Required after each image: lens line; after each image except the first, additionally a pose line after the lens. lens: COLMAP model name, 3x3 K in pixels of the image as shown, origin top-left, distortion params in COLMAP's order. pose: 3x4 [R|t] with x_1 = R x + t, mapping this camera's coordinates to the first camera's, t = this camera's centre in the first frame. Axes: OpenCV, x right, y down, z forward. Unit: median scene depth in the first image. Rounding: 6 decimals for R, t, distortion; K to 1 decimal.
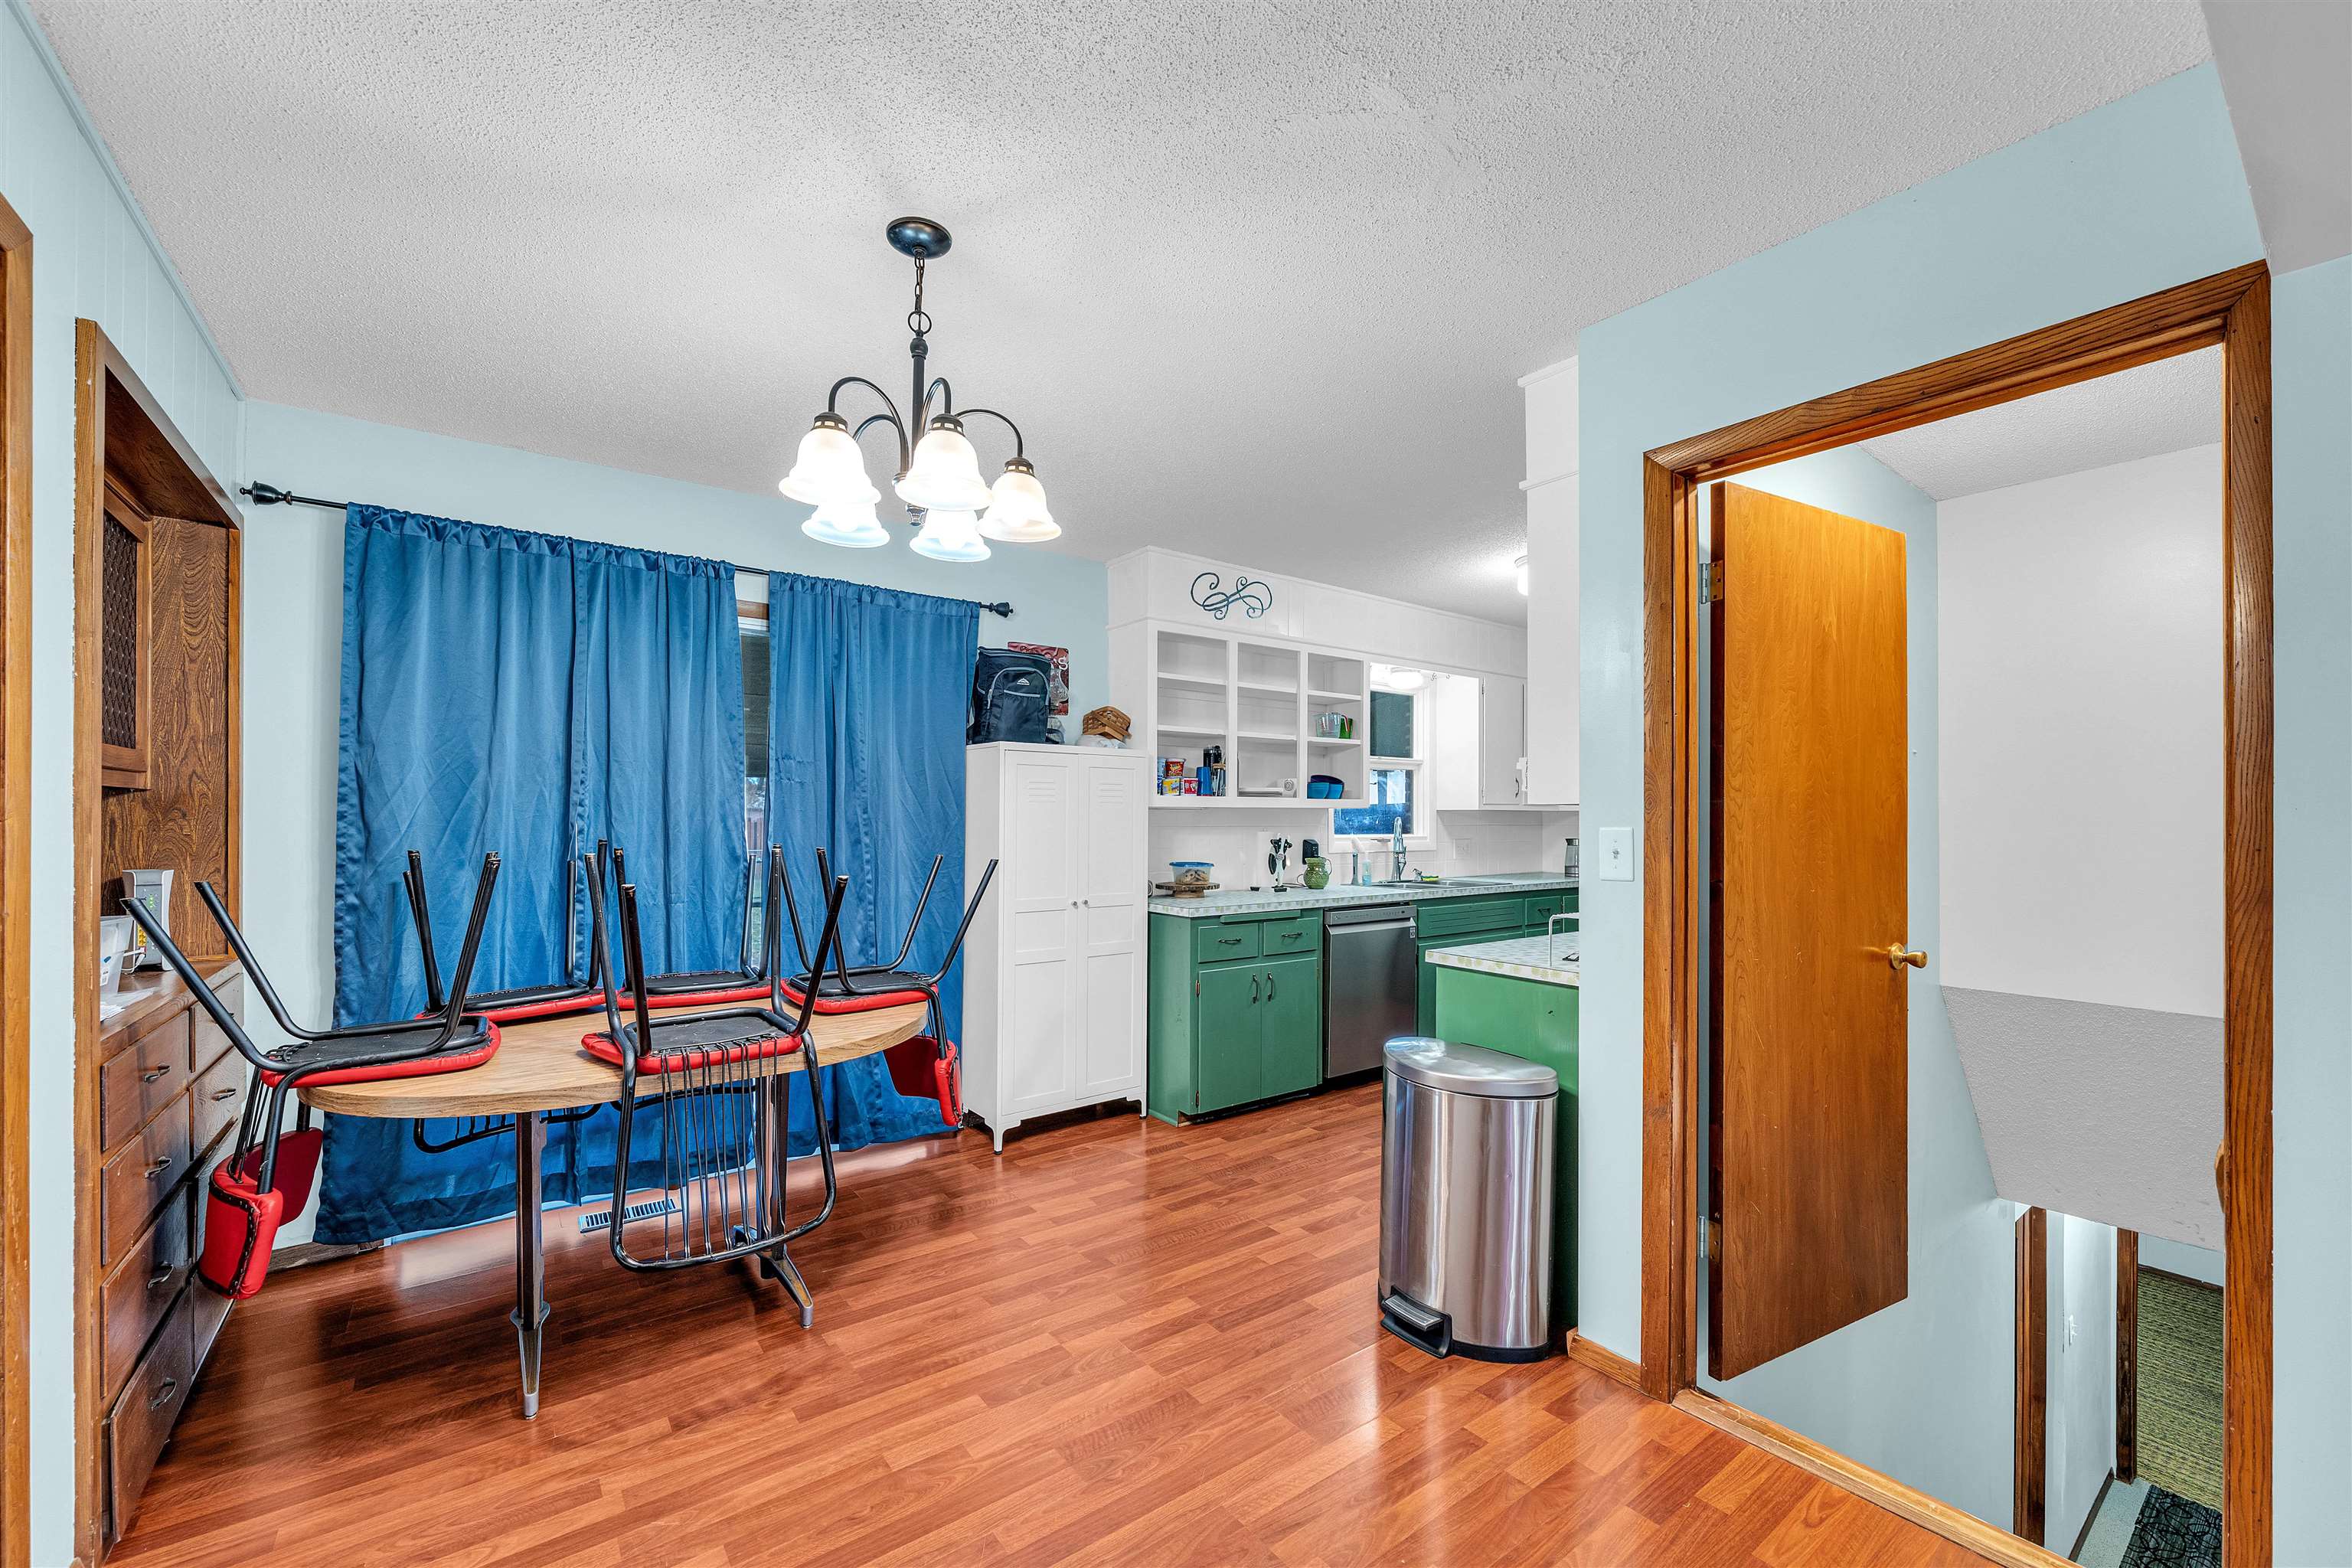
lens RADIAL K [[933.5, 0, 1168.4], [0, 933.5, 814.5], [0, 0, 1]] dist [-0.000756, -0.000247]
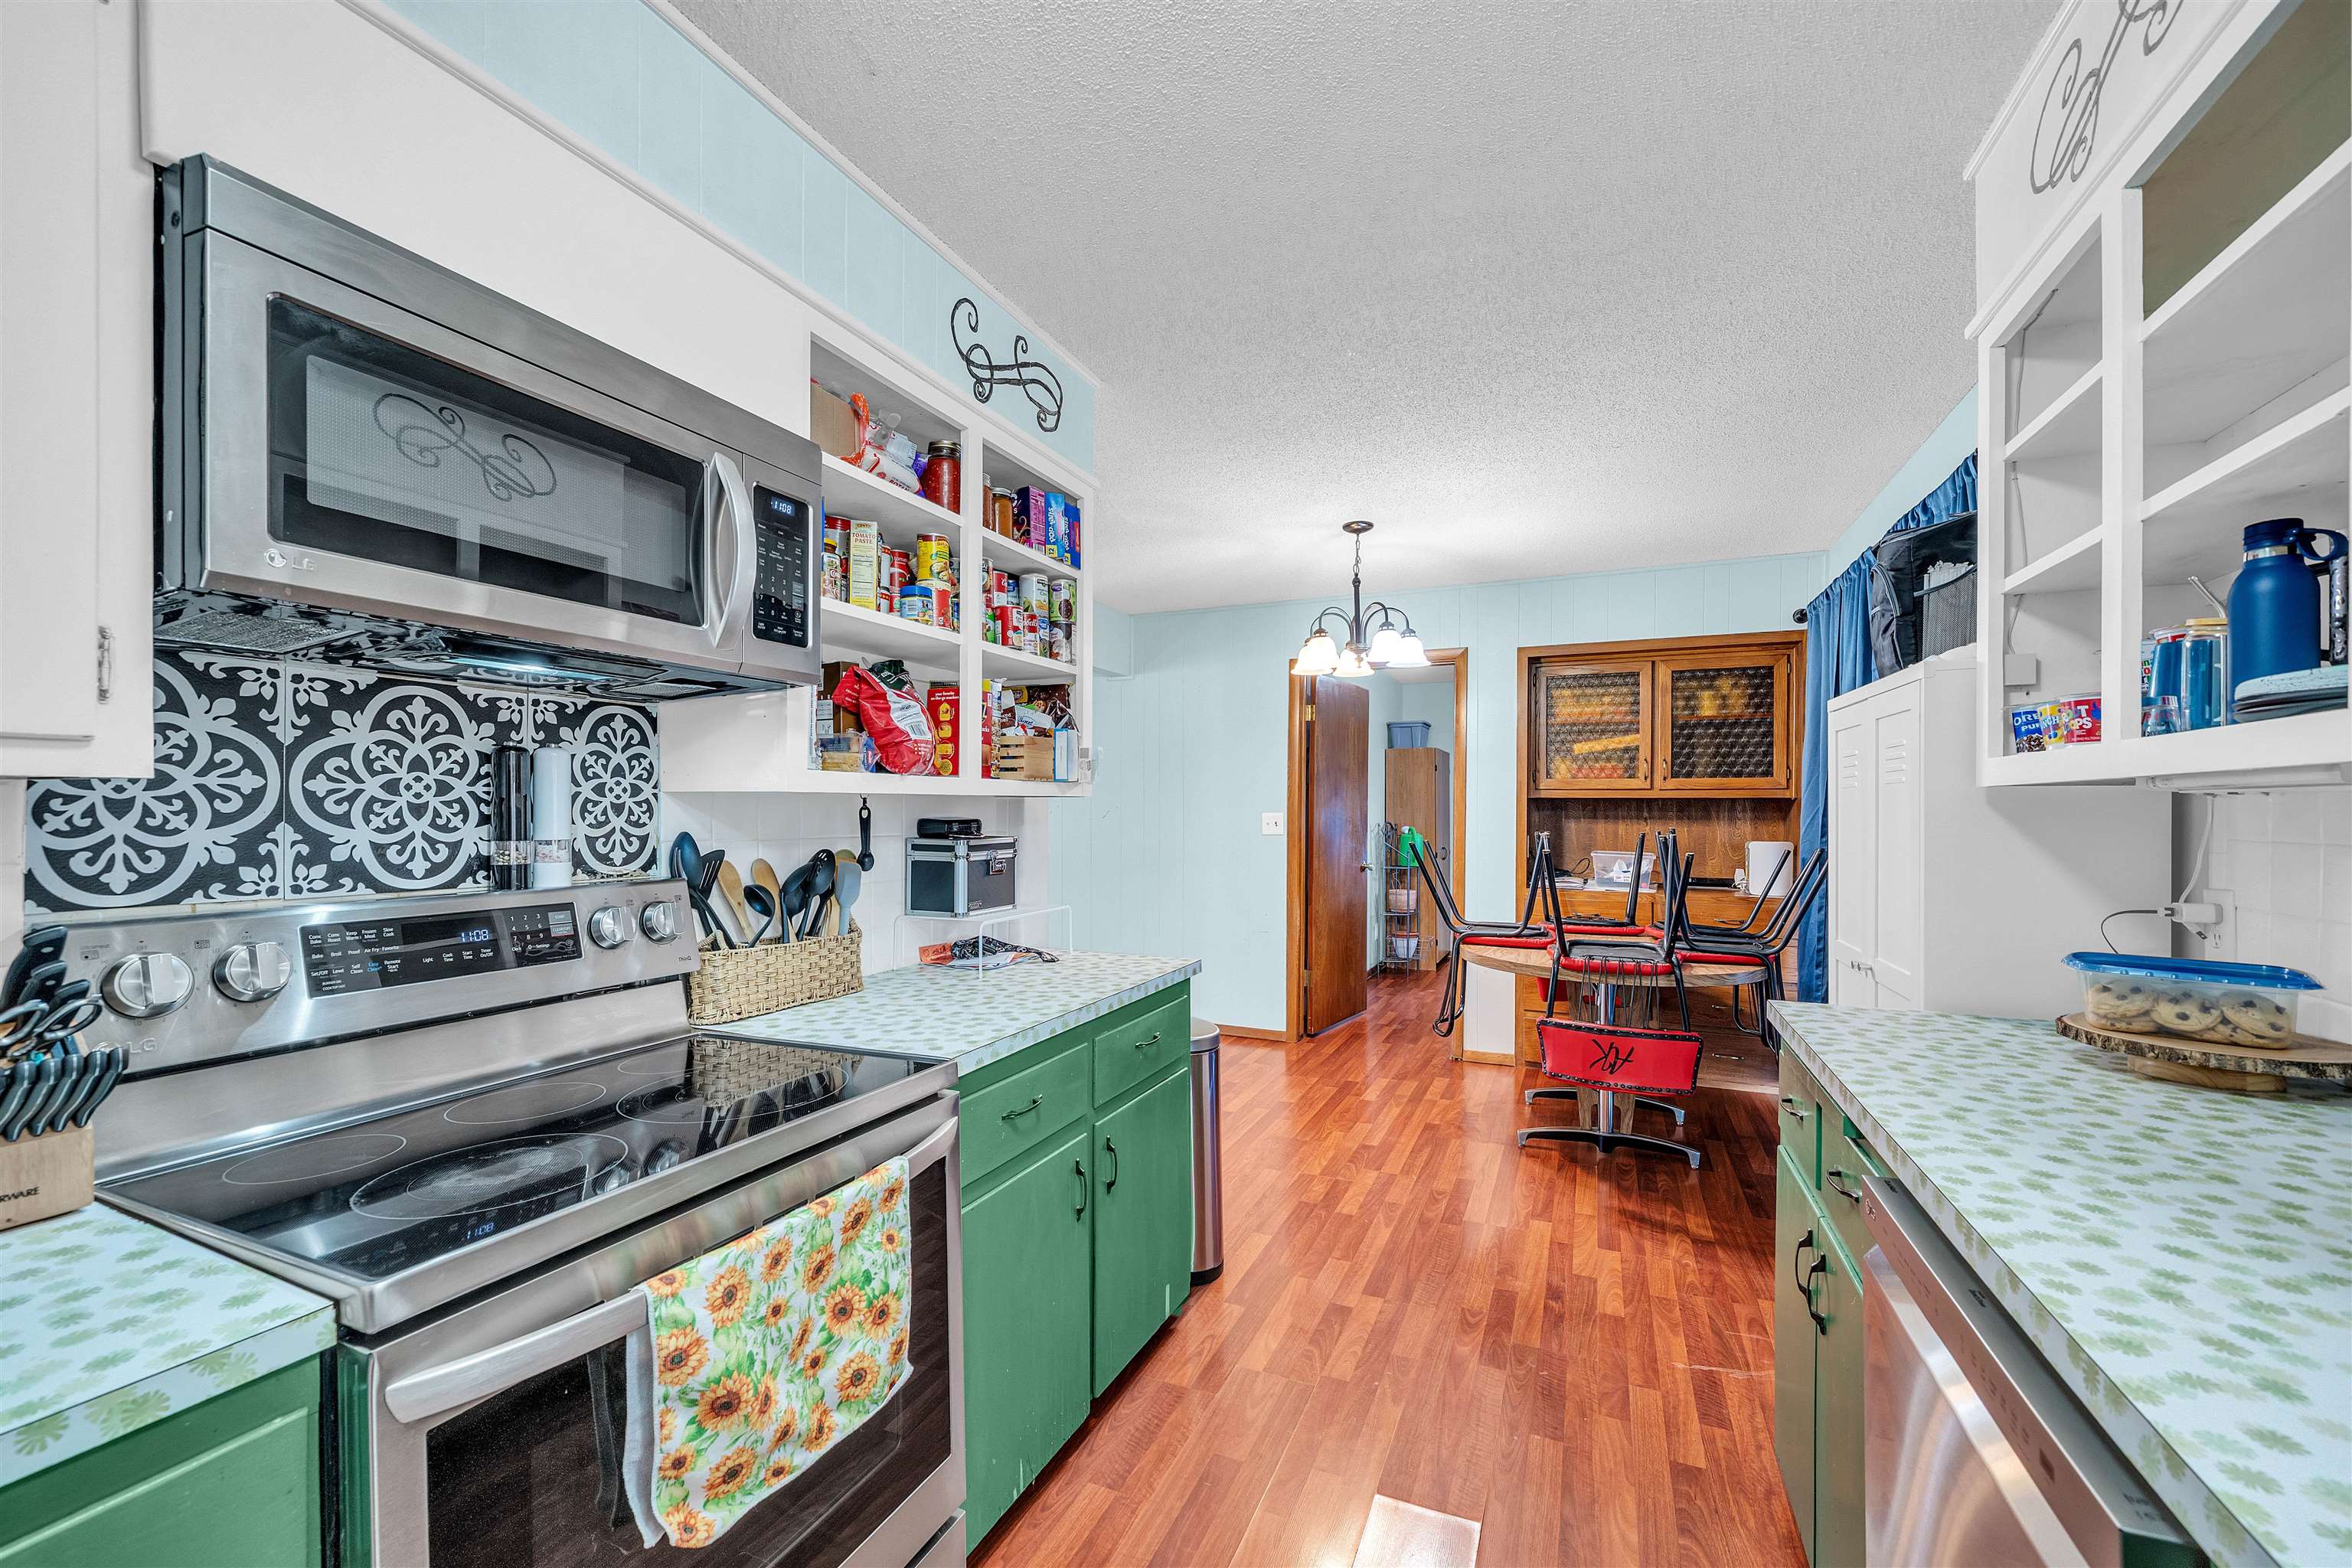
lens RADIAL K [[933.5, 0, 1168.4], [0, 933.5, 814.5], [0, 0, 1]] dist [-0.000756, -0.000247]
pose [[-0.876424, -0.001939, -0.481536, 0.470785], [-0.002738, 0.999996, 0.000958, 0.003755], [0.481532, 0.002158, -0.876426, 1.133029]]
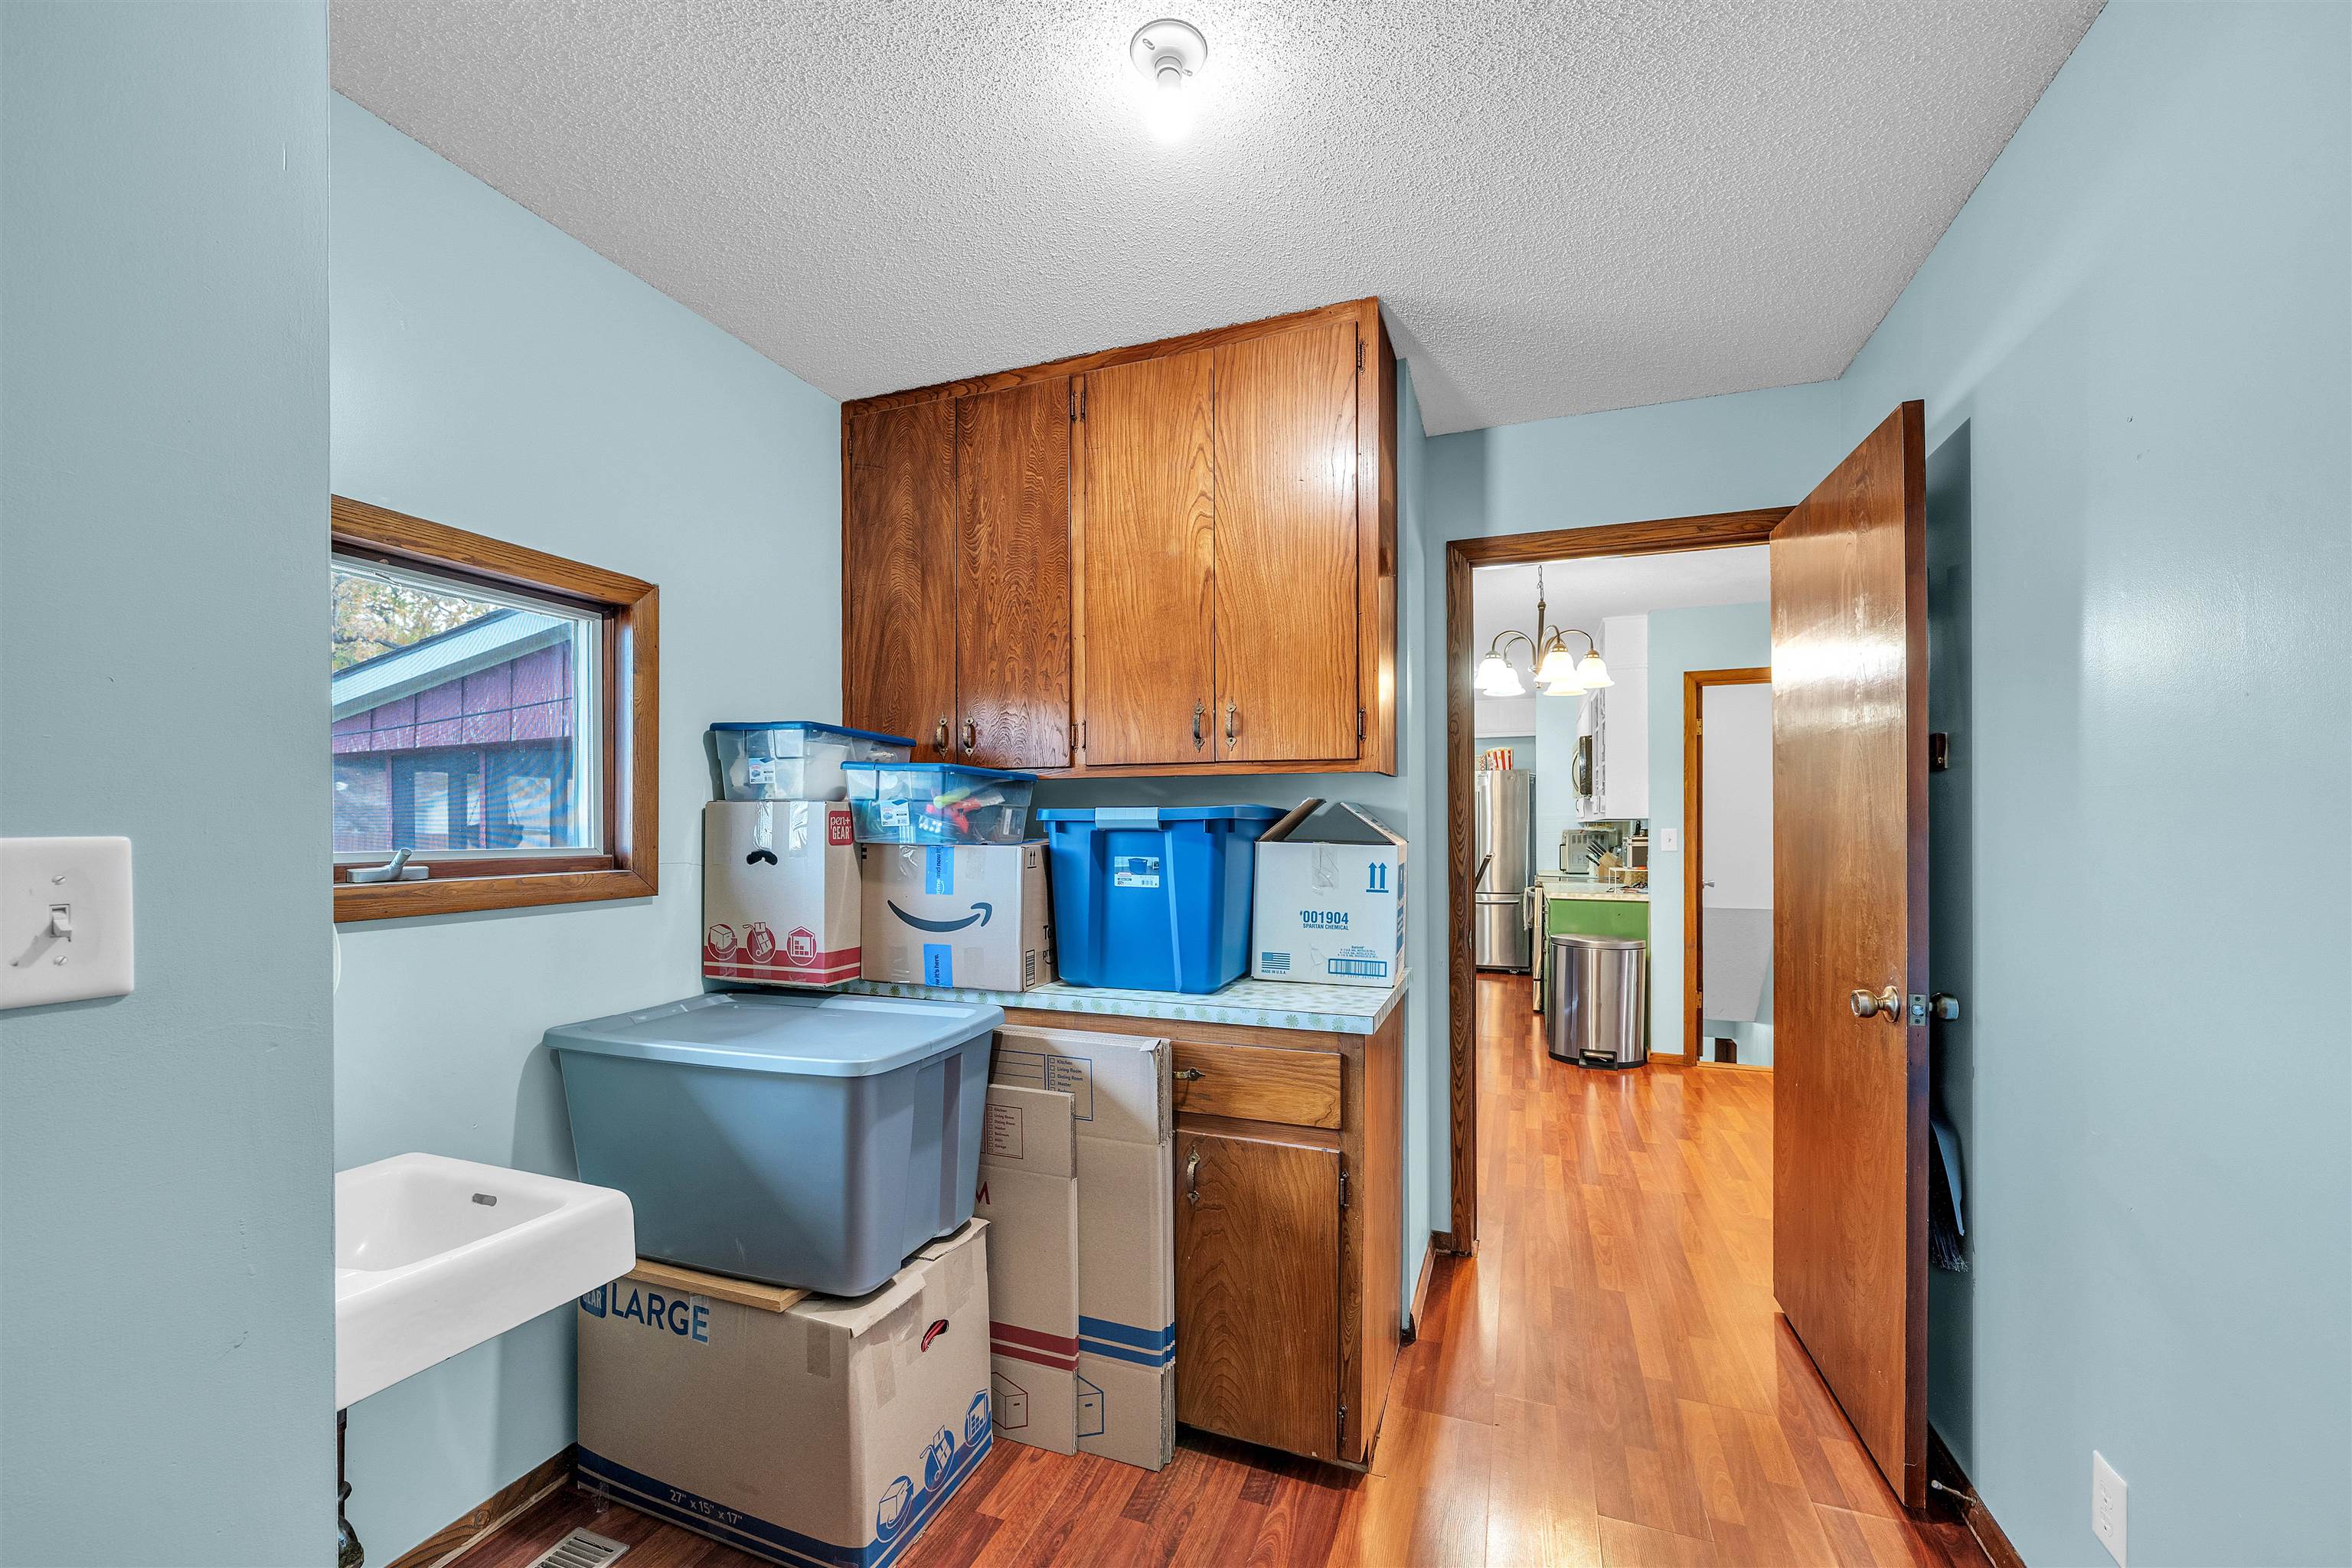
lens RADIAL K [[933.5, 0, 1168.4], [0, 933.5, 814.5], [0, 0, 1]] dist [-0.000756, -0.000247]
pose [[0.843986, 0.006136, 0.536330, -0.934464], [-0.000317, 0.999940, -0.010941, 0.002966], [-0.536365, 0.009064, 0.843937, -0.150912]]
